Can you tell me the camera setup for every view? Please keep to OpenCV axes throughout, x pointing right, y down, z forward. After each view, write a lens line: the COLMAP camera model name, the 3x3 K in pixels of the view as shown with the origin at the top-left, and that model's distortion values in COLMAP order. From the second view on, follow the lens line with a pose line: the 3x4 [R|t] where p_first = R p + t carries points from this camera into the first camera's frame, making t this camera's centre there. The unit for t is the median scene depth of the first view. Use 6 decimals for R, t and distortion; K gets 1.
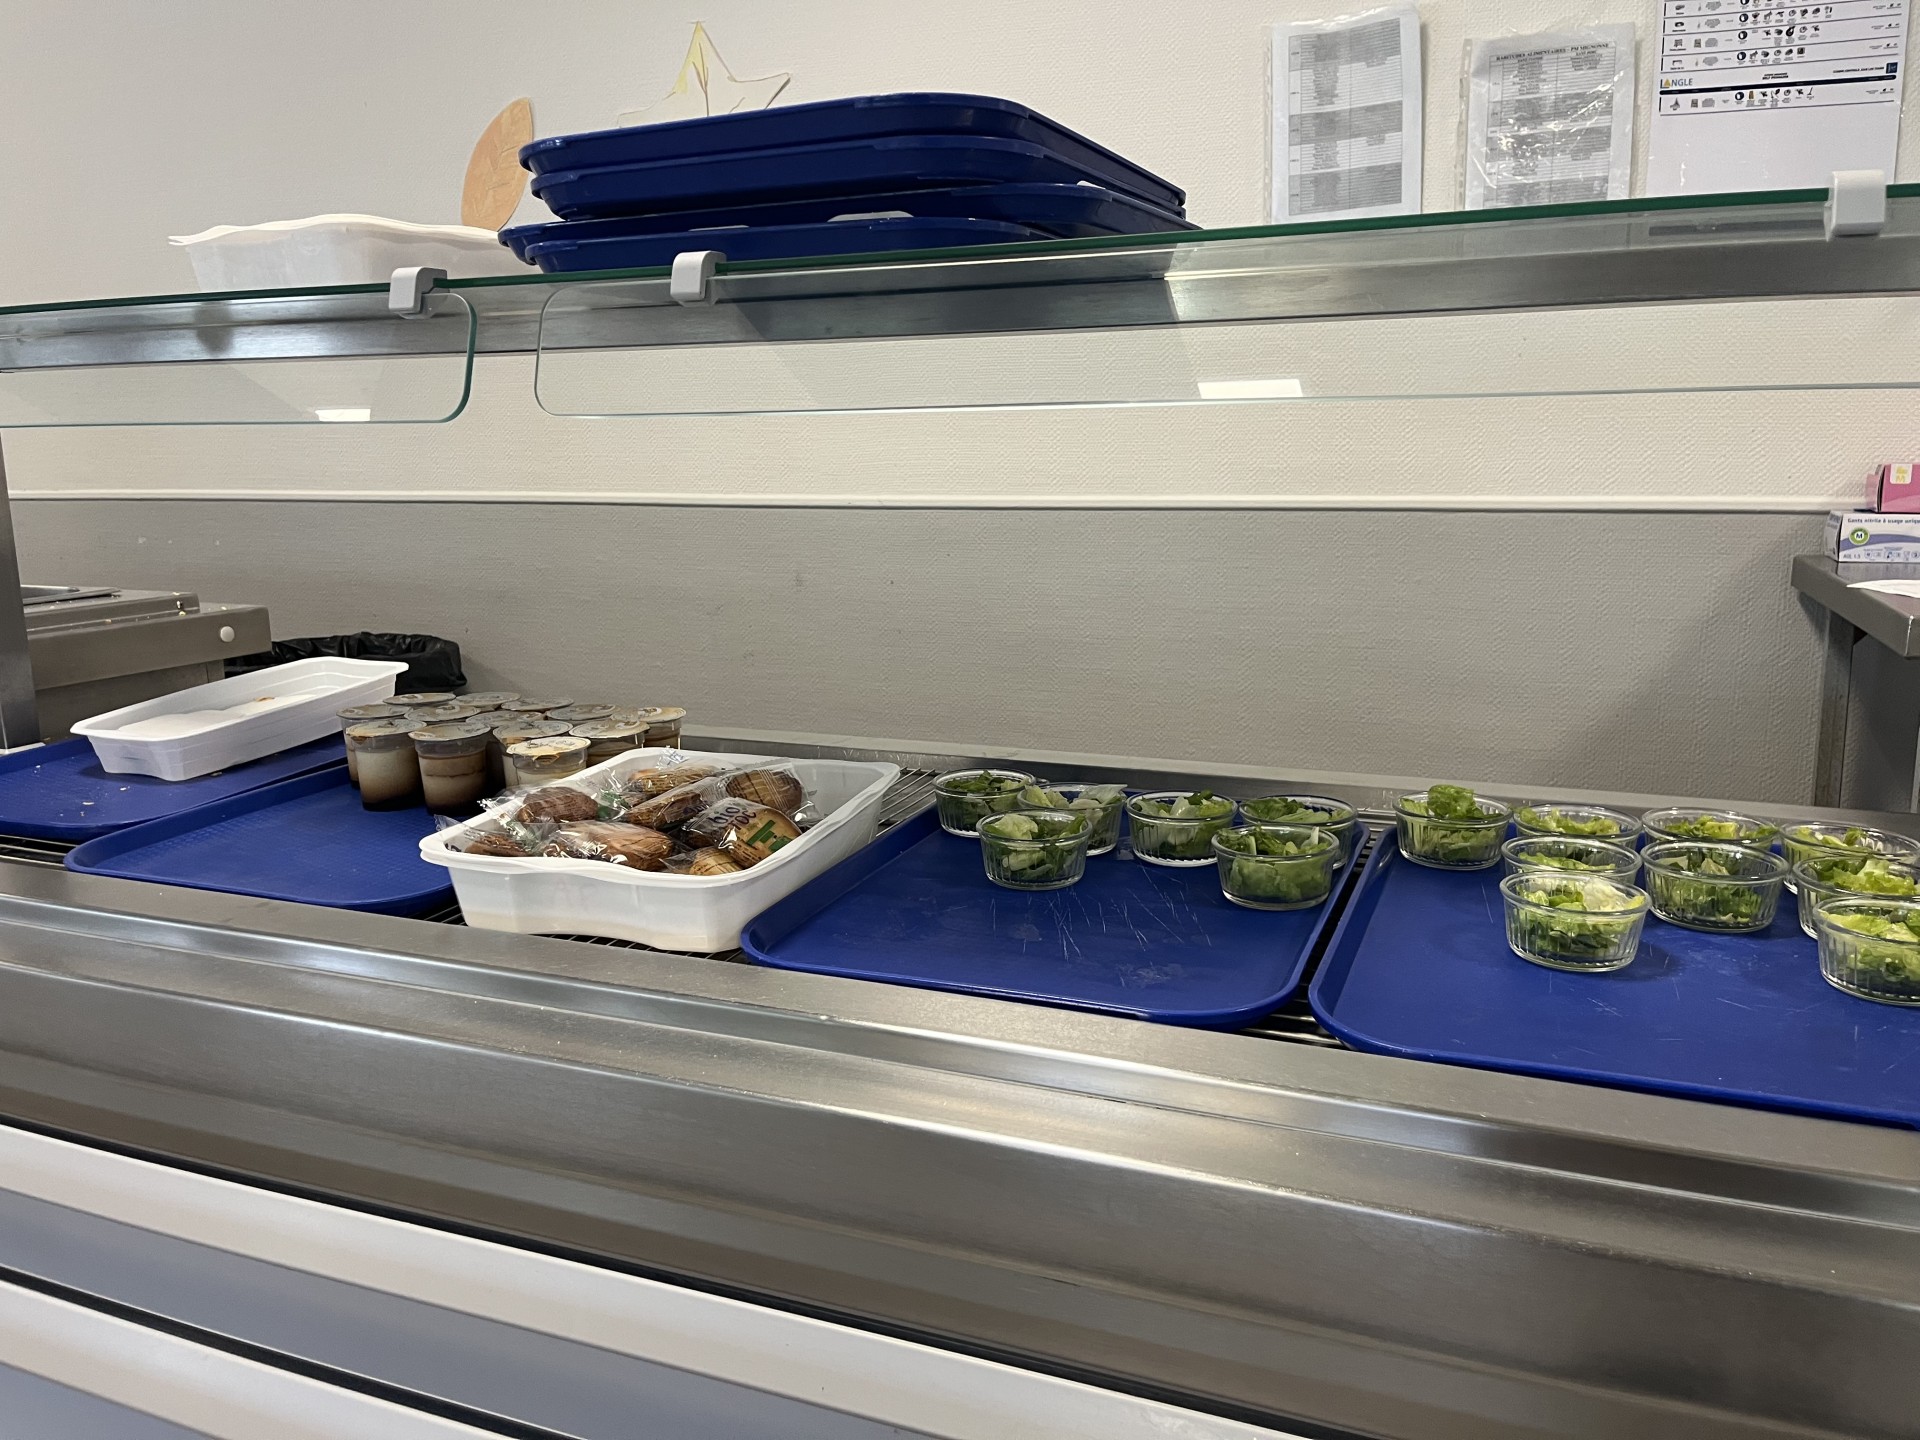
lens RADIAL K [[1471.7, 0, 960.0], [0, 1471.7, 720.0], [0, 0, 1]] dist [0.061199, -0.115225]
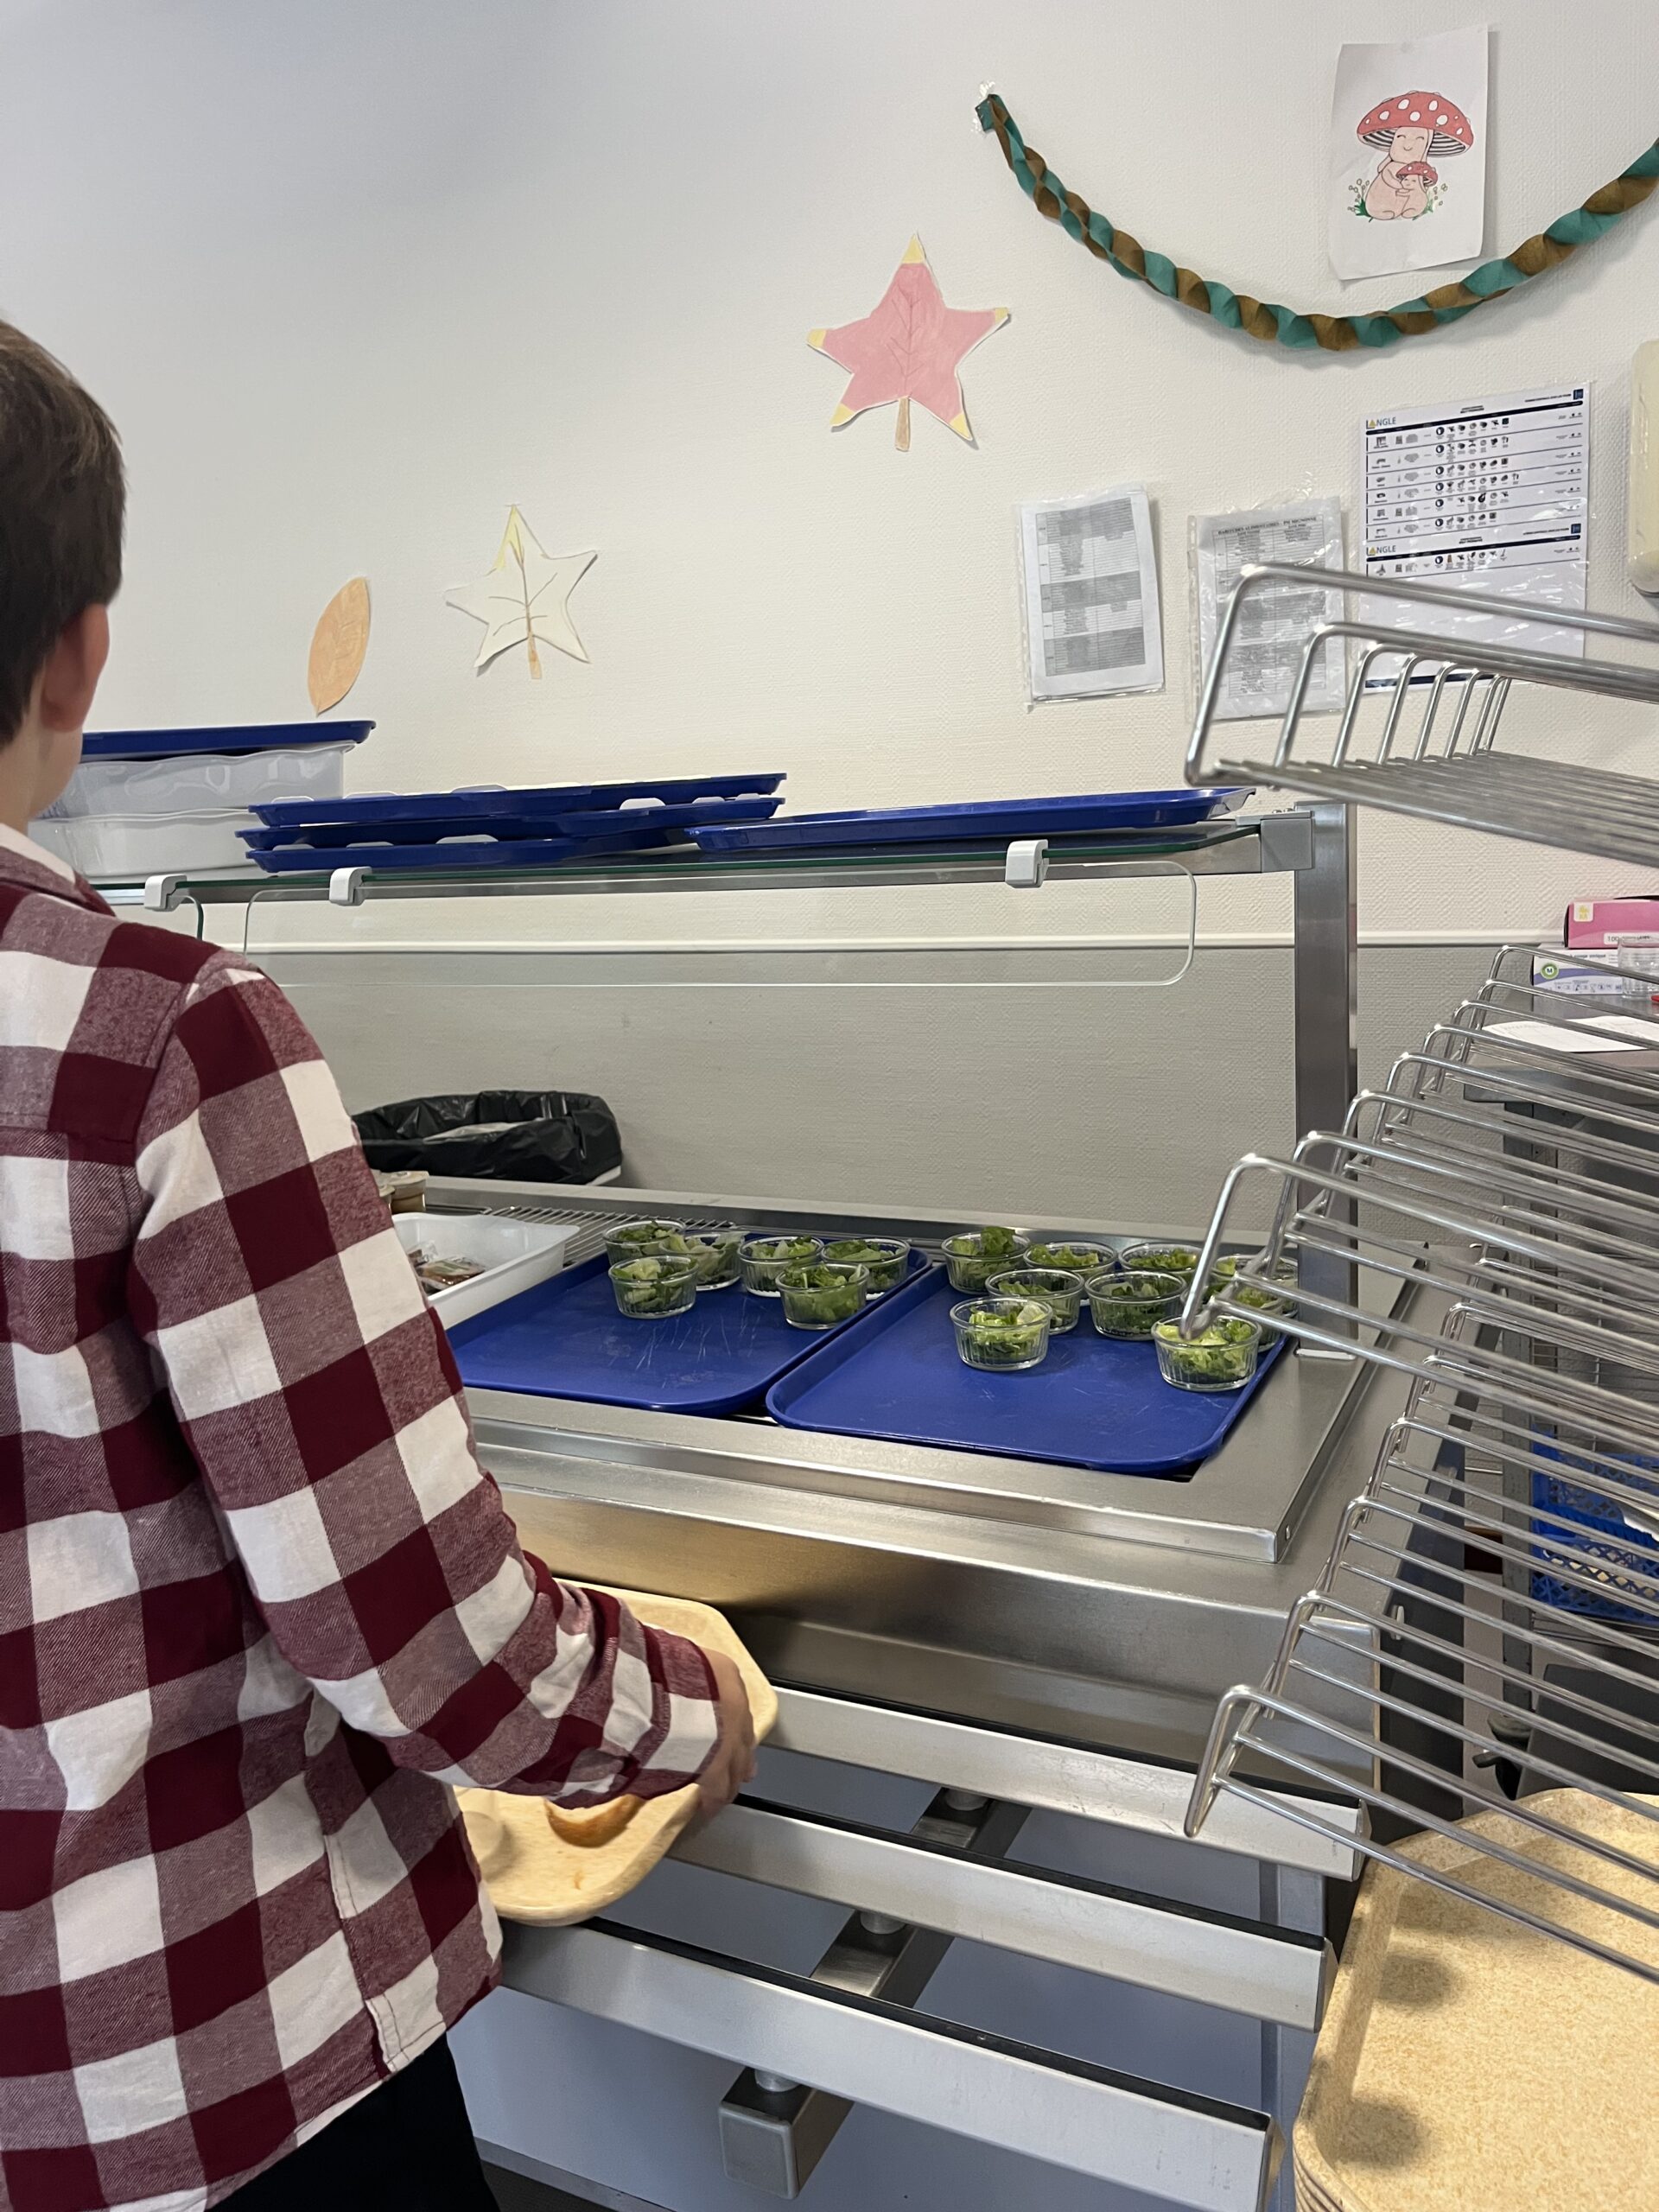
lens RADIAL K [[1656.2, 0, 829.5], [0, 1656.2, 1106.0], [0, 0, 1]] dist [0.001662, 0.000374]
pose [[0.997337, -0.027421, -0.067577, 0.159834], [0.026704, 0.999577, -0.011487, -0.025478], [0.067864, 0.009652, 0.997648, -0.226075]]
